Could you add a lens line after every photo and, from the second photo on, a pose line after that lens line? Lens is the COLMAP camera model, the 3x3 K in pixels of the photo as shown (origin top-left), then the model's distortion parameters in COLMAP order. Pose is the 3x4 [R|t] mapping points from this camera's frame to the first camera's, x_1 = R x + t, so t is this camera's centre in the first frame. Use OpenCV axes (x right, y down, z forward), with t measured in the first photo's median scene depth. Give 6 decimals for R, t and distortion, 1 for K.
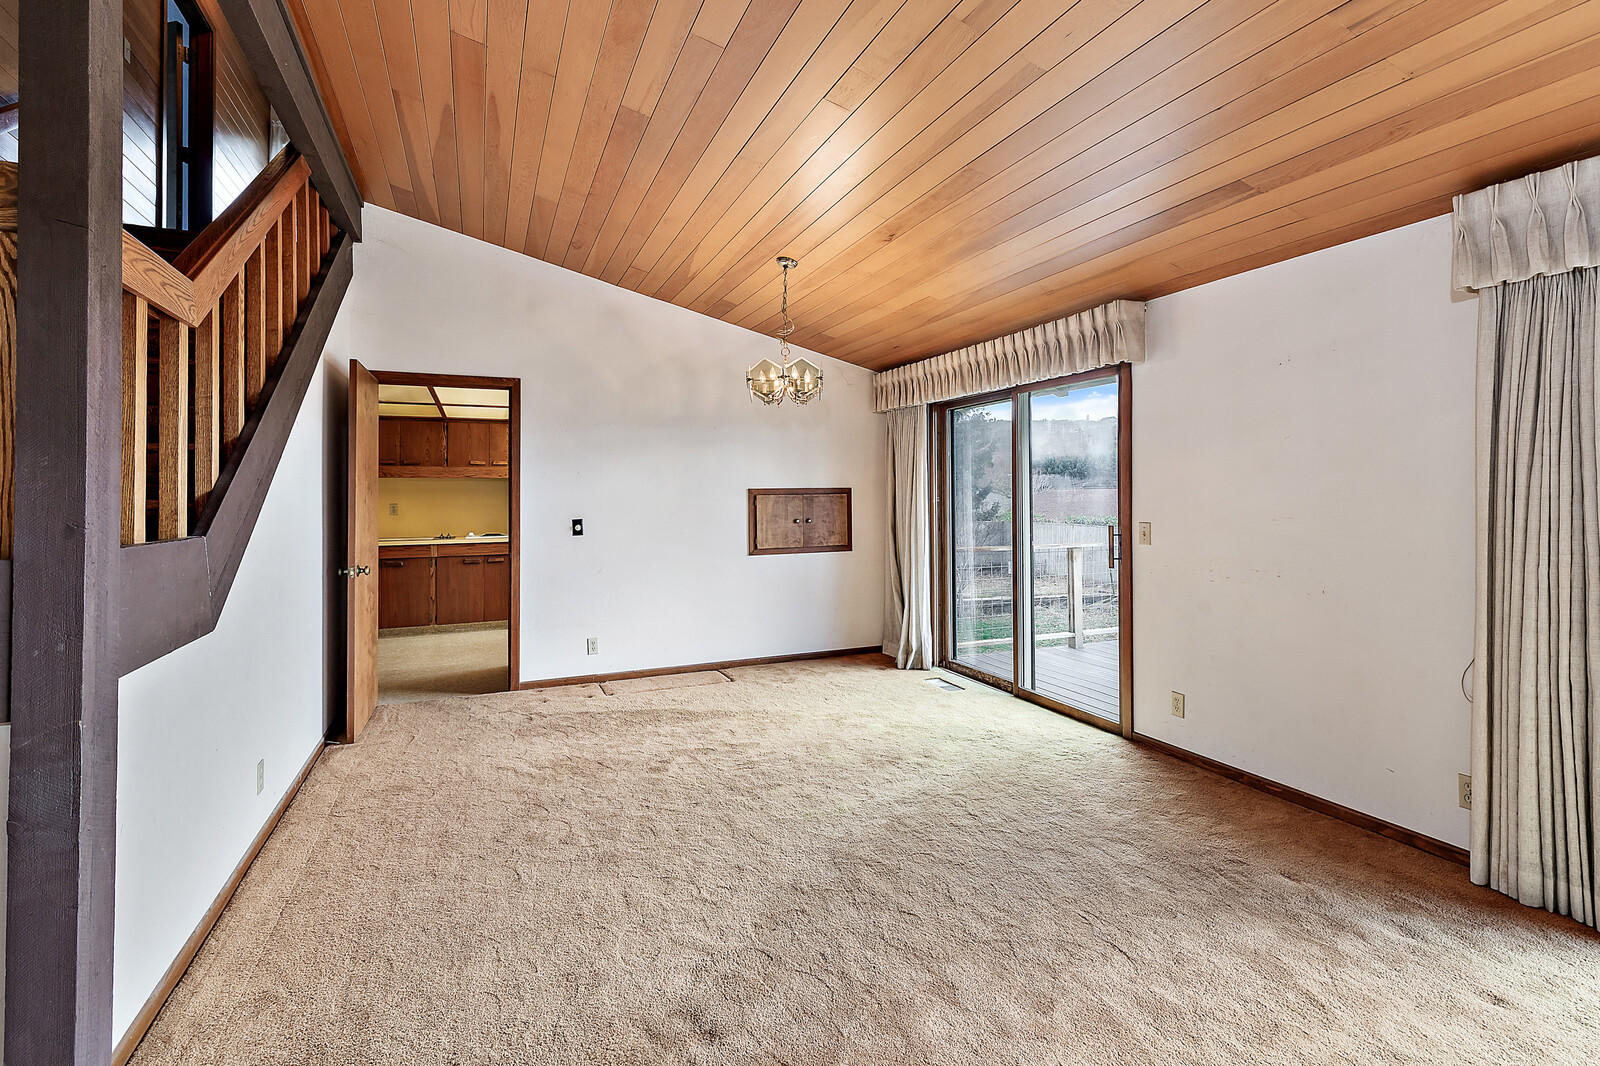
lens RADIAL K [[745.9, 0, 802.5], [0, 745.9, 494.8], [0, 0, 1]] dist [0.004244, 0.000517]
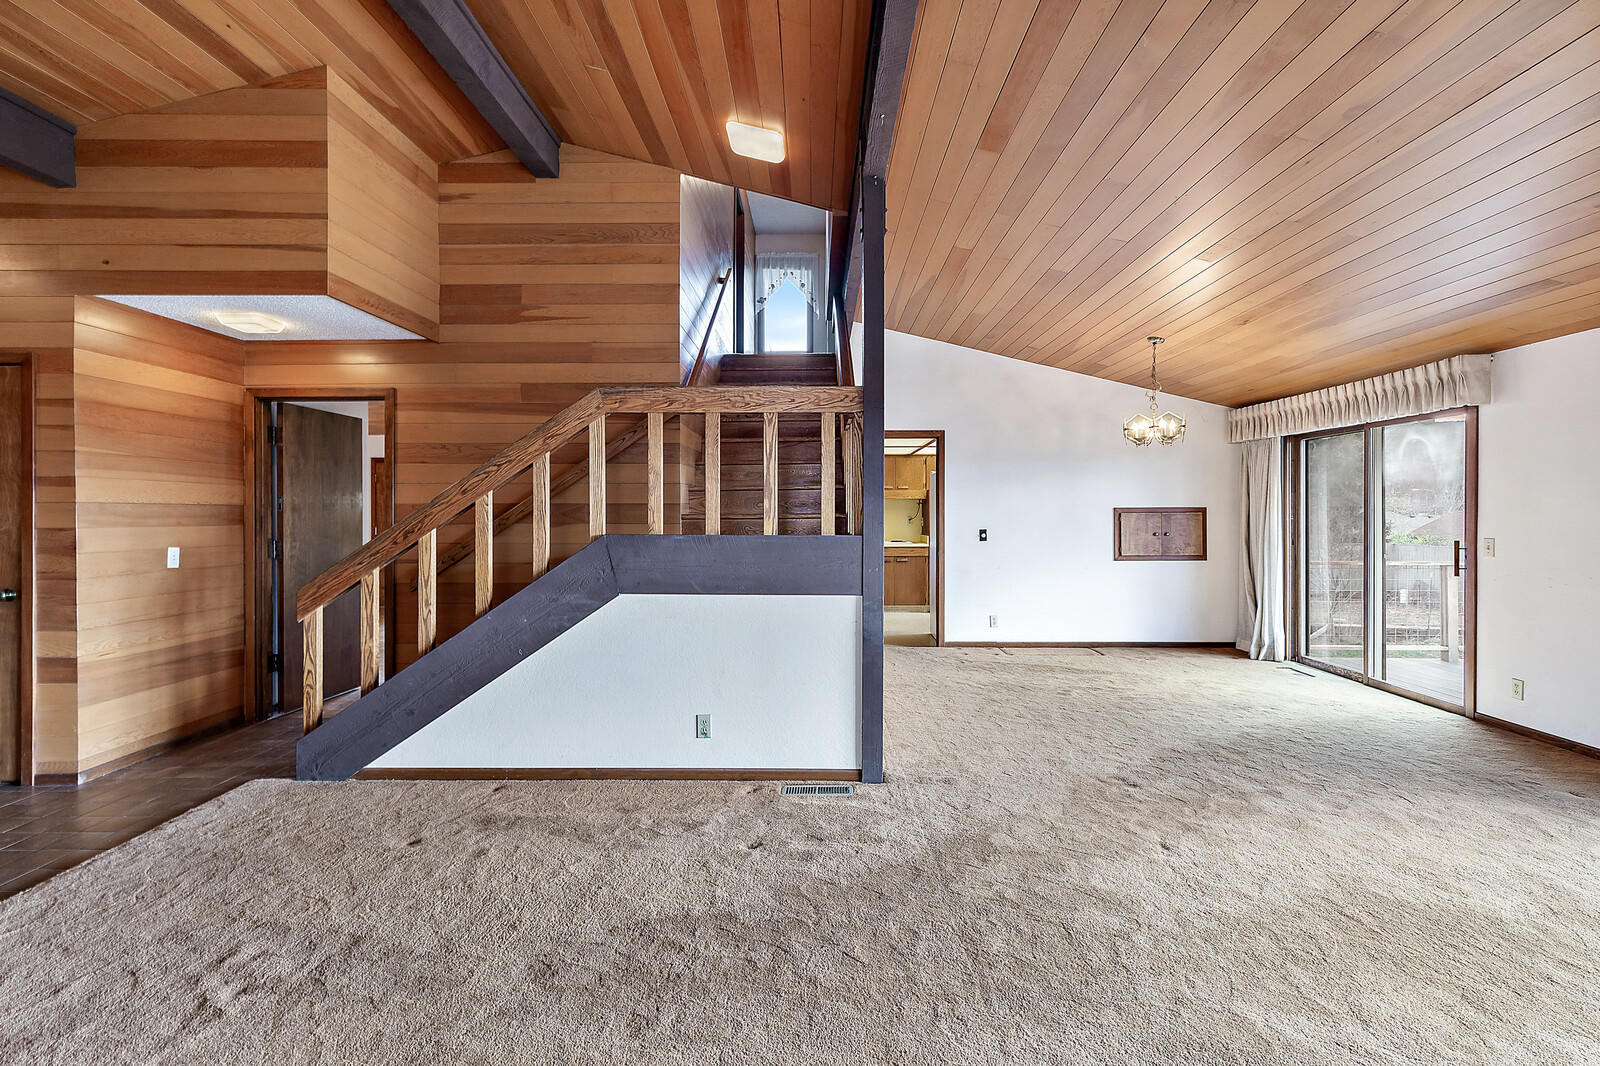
lens RADIAL K [[743.5, 0, 801.0], [0, 743.5, 511.2], [0, 0, 1]] dist [0.001494, 0.000379]
pose [[0.911540, 0.006574, -0.411159, -0.045106], [-0.006803, 0.999976, 0.000907, 0.000065], [0.411155, 0.001970, 0.911563, -0.431968]]
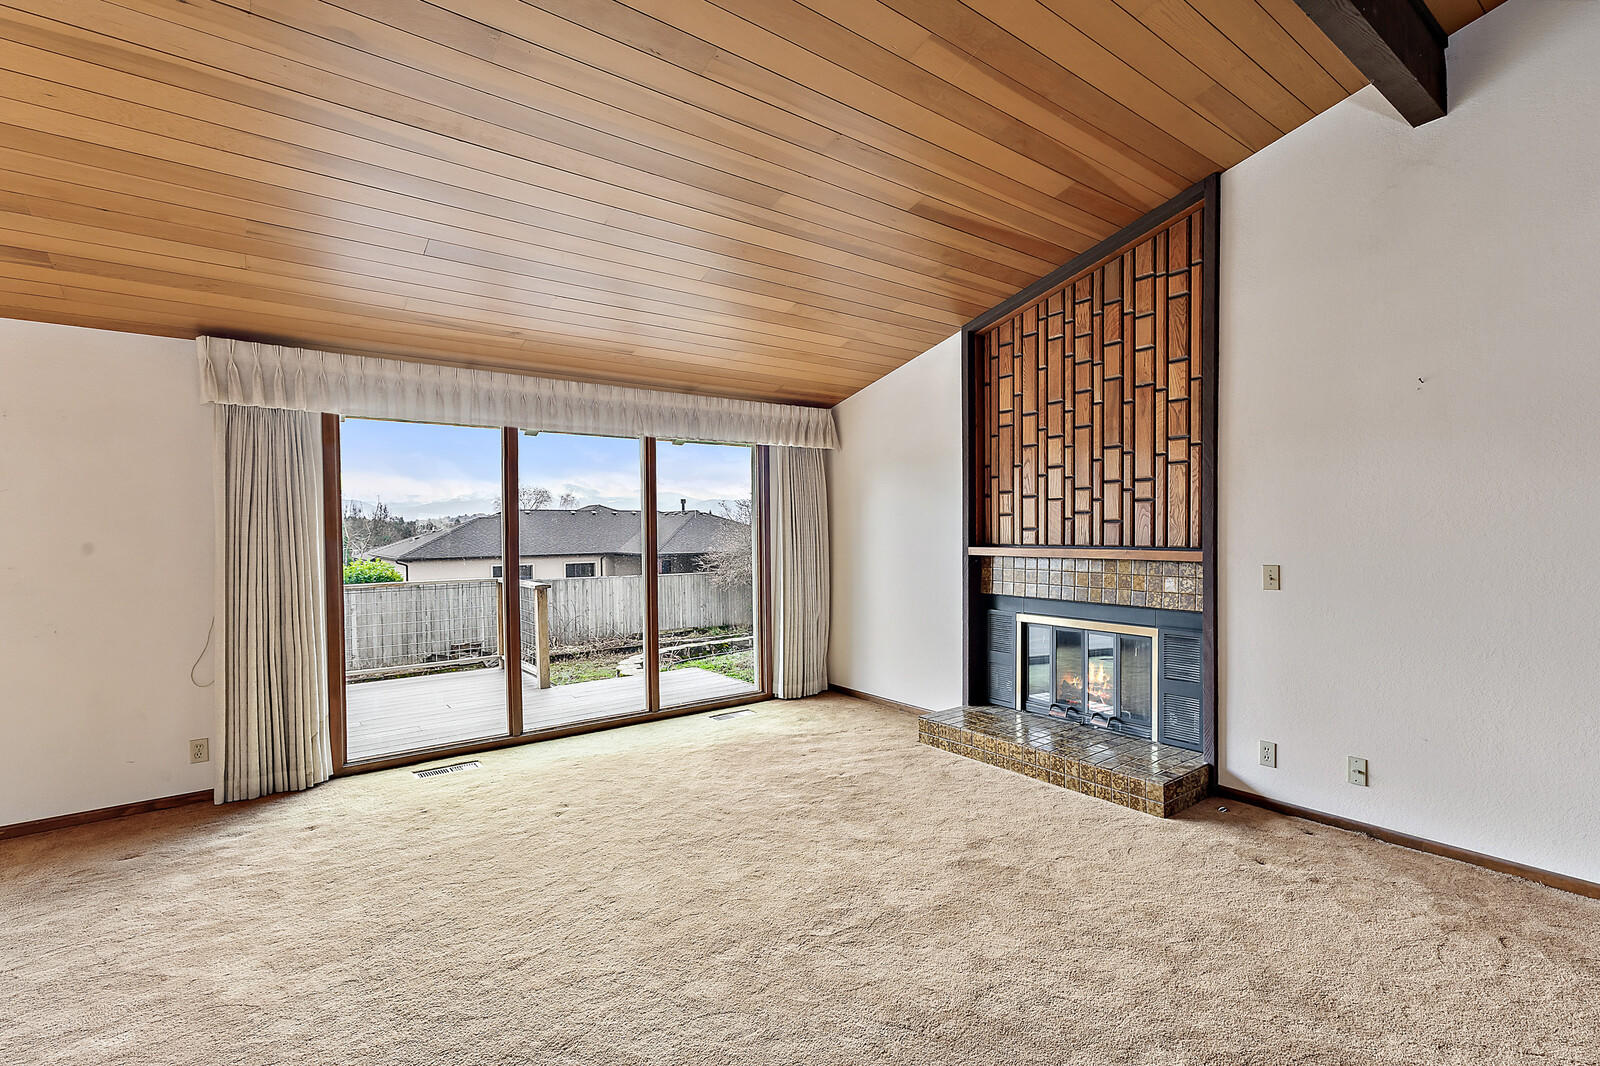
lens RADIAL K [[731.8, 0, 812.4], [0, 731.8, 550.0], [0, 0, 1]] dist [0.000142, -0.000134]
pose [[-0.239712, -0.017955, 0.970678, -0.398662], [0.011921, 0.999699, 0.021436, -0.000228], [-0.970771, 0.016710, -0.239426, 0.103340]]
